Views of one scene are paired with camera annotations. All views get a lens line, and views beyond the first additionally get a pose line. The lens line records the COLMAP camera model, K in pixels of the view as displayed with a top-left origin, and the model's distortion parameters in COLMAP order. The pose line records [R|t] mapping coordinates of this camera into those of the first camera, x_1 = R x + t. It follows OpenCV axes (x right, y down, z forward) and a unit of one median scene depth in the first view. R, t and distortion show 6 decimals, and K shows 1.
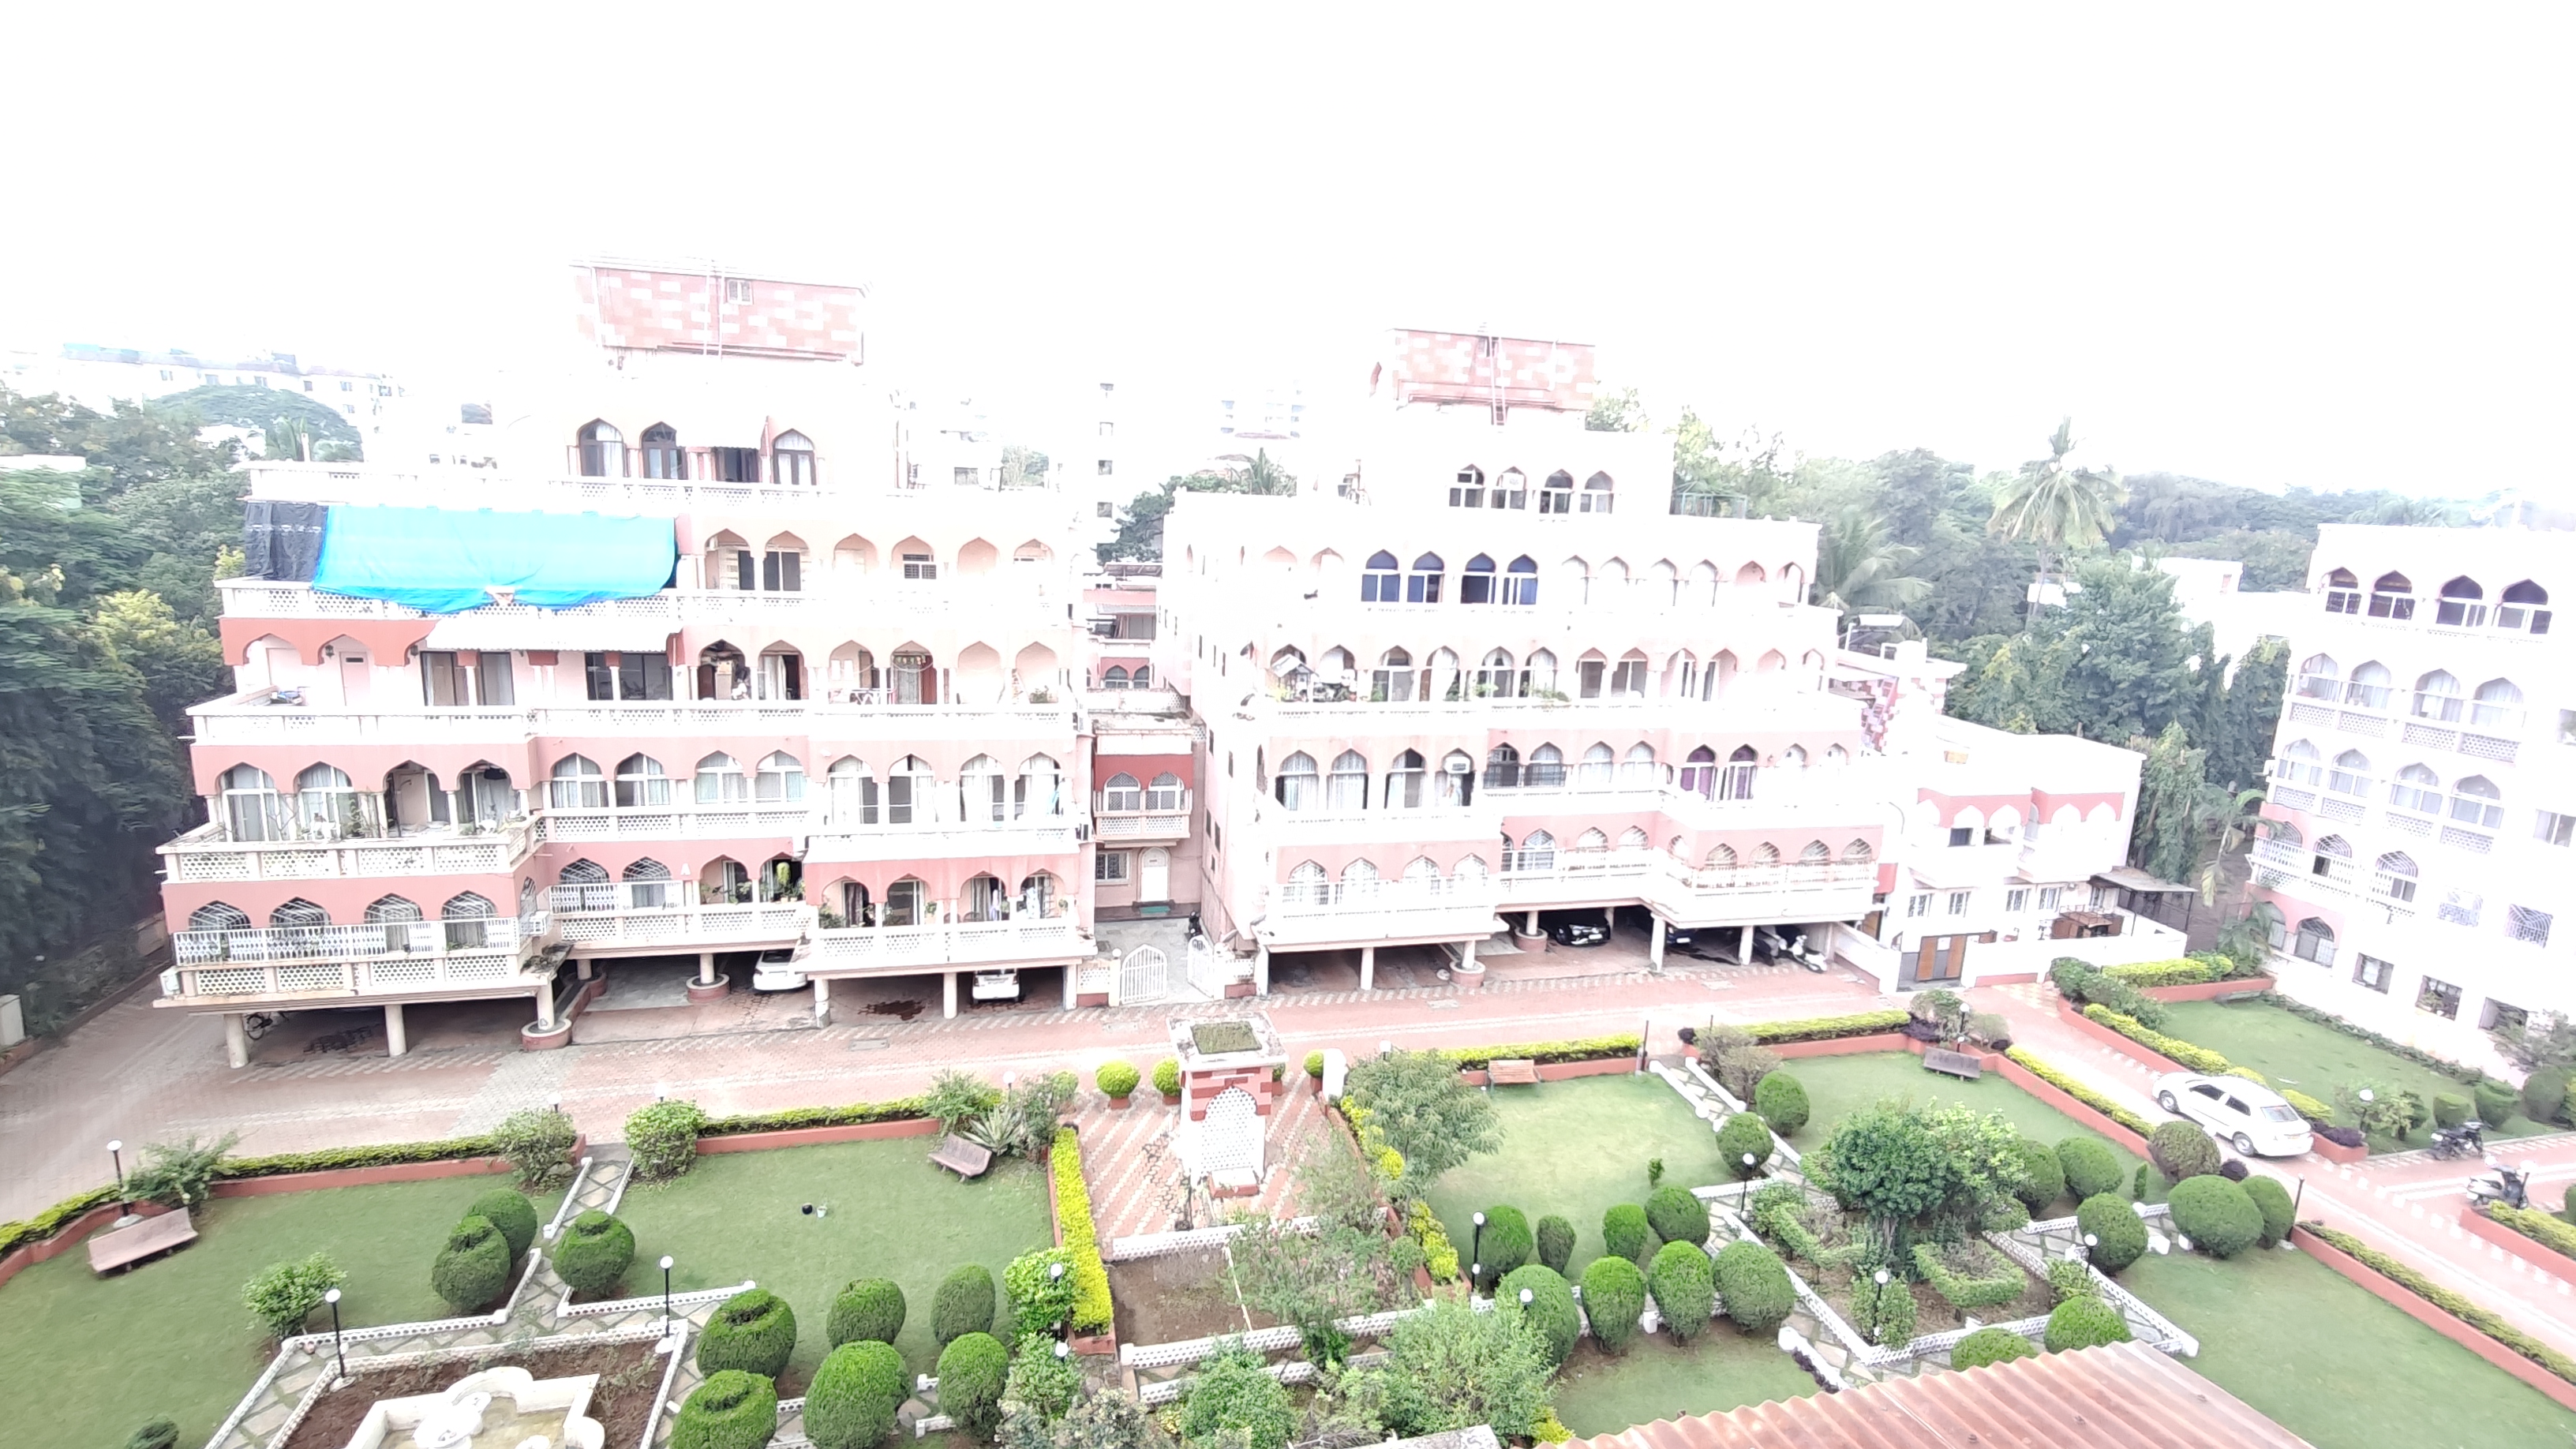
lens RADIAL K [[1214.4, 0, 1301.8], [0, 1214.4, 729.5], [0, 0, 1]] dist [0.002762, 0.001267]
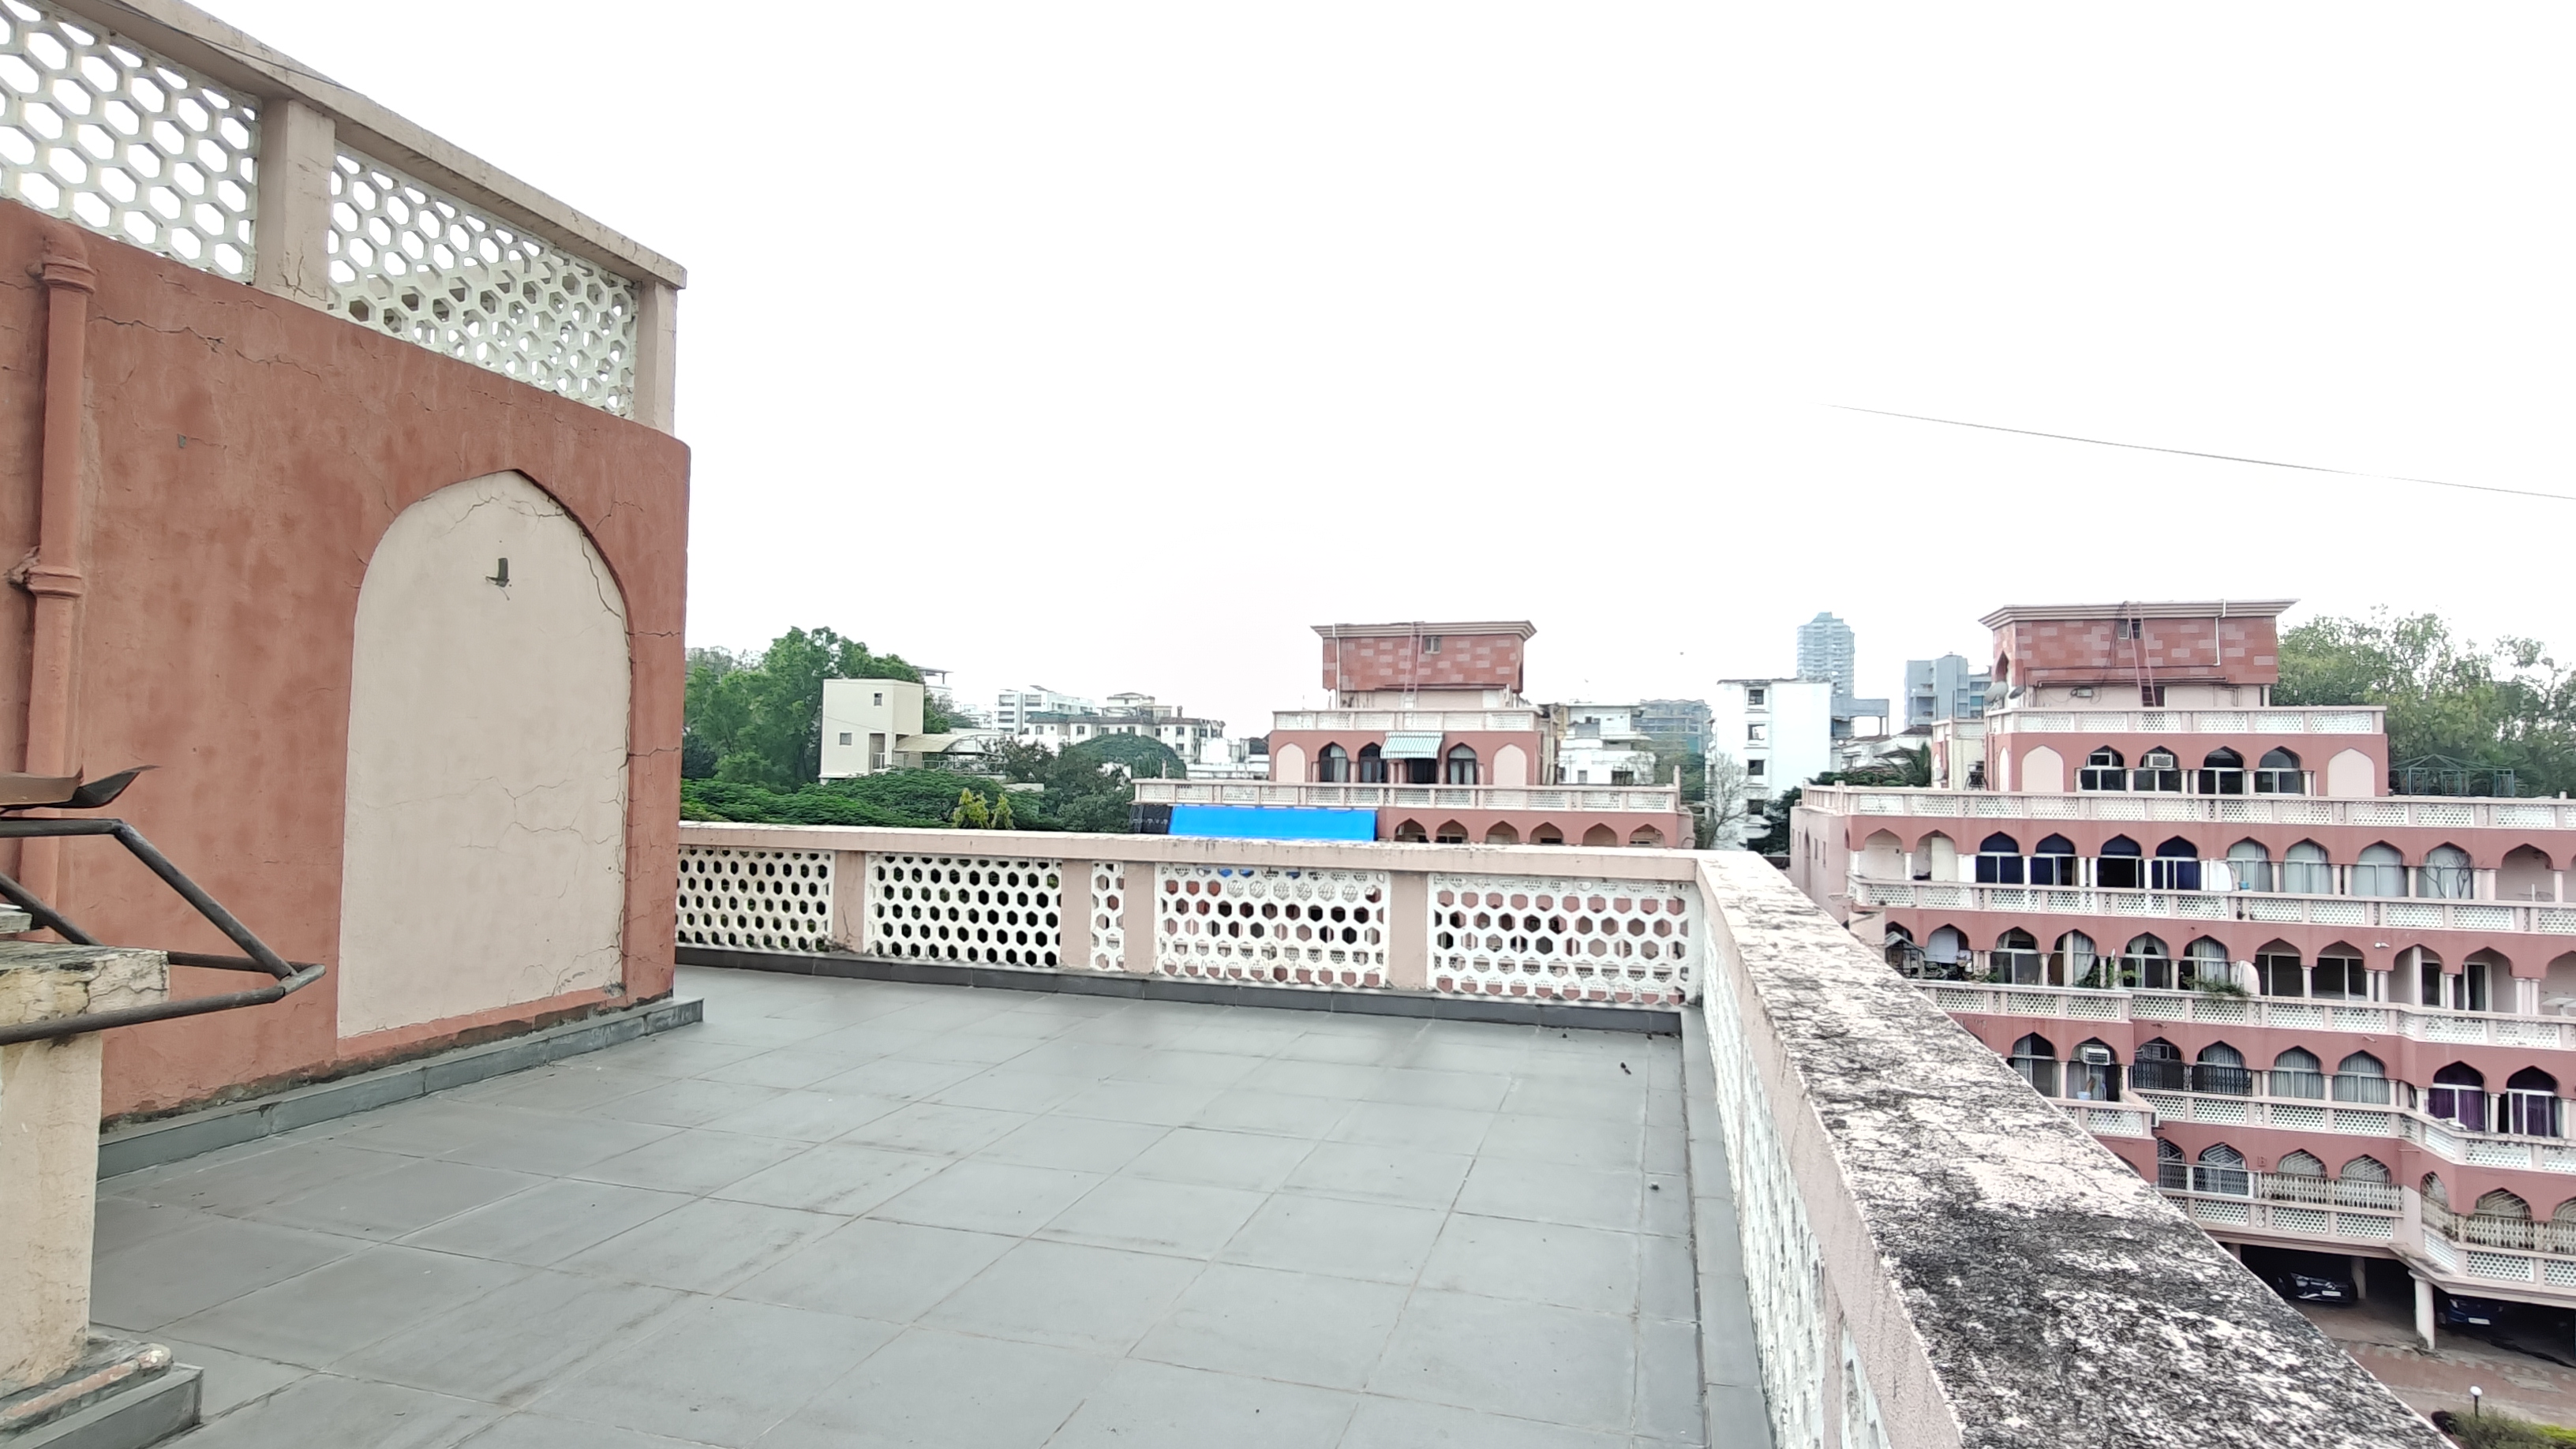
lens RADIAL K [[1214.4, 0, 1301.8], [0, 1214.4, 729.5], [0, 0, 1]] dist [0.002762, 0.001267]
pose [[0.853640, -0.051959, -0.518265, 0.100974], [-0.079029, 0.970572, -0.227475, 0.044875], [0.514833, 0.235140, 0.824413, -0.151056]]
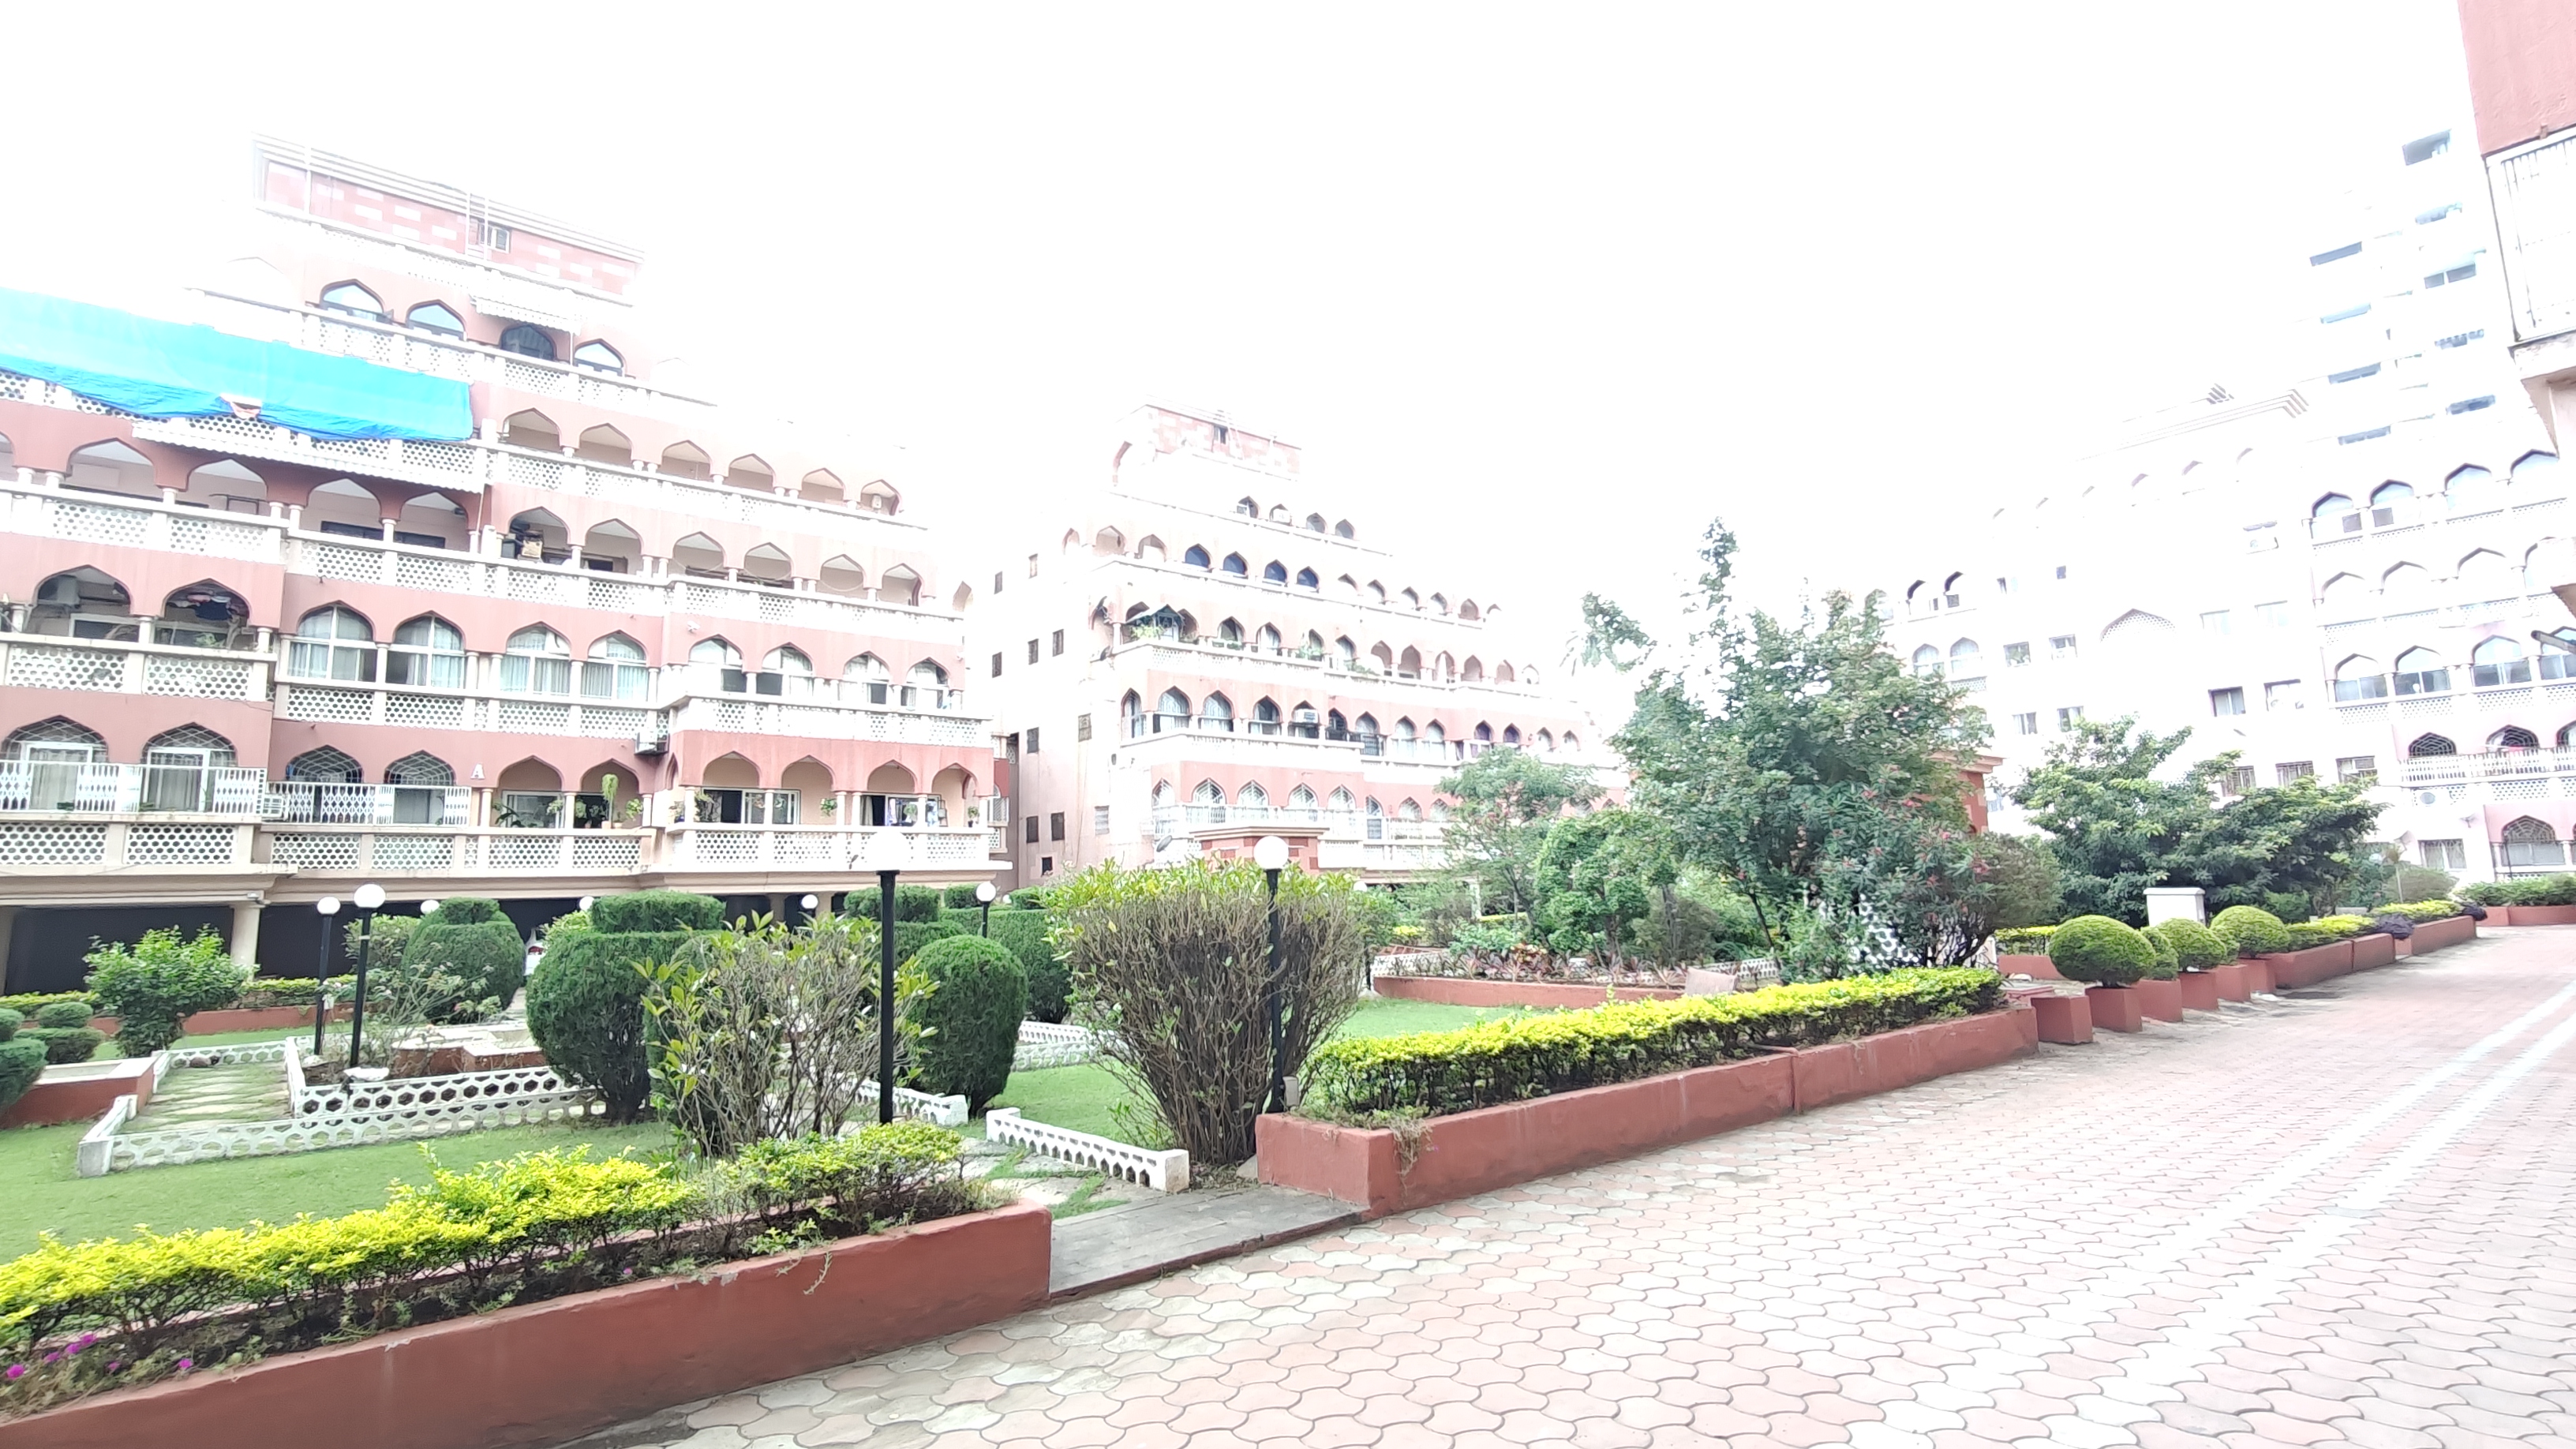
lens RADIAL K [[1214.4, 0, 1301.8], [0, 1214.4, 729.5], [0, 0, 1]] dist [0.002762, 0.001267]
pose [[0.901575, -0.010534, 0.432494, -0.313318], [0.151067, 0.944440, -0.291910, 0.329634], [-0.405390, 0.328514, 0.853075, 0.110979]]
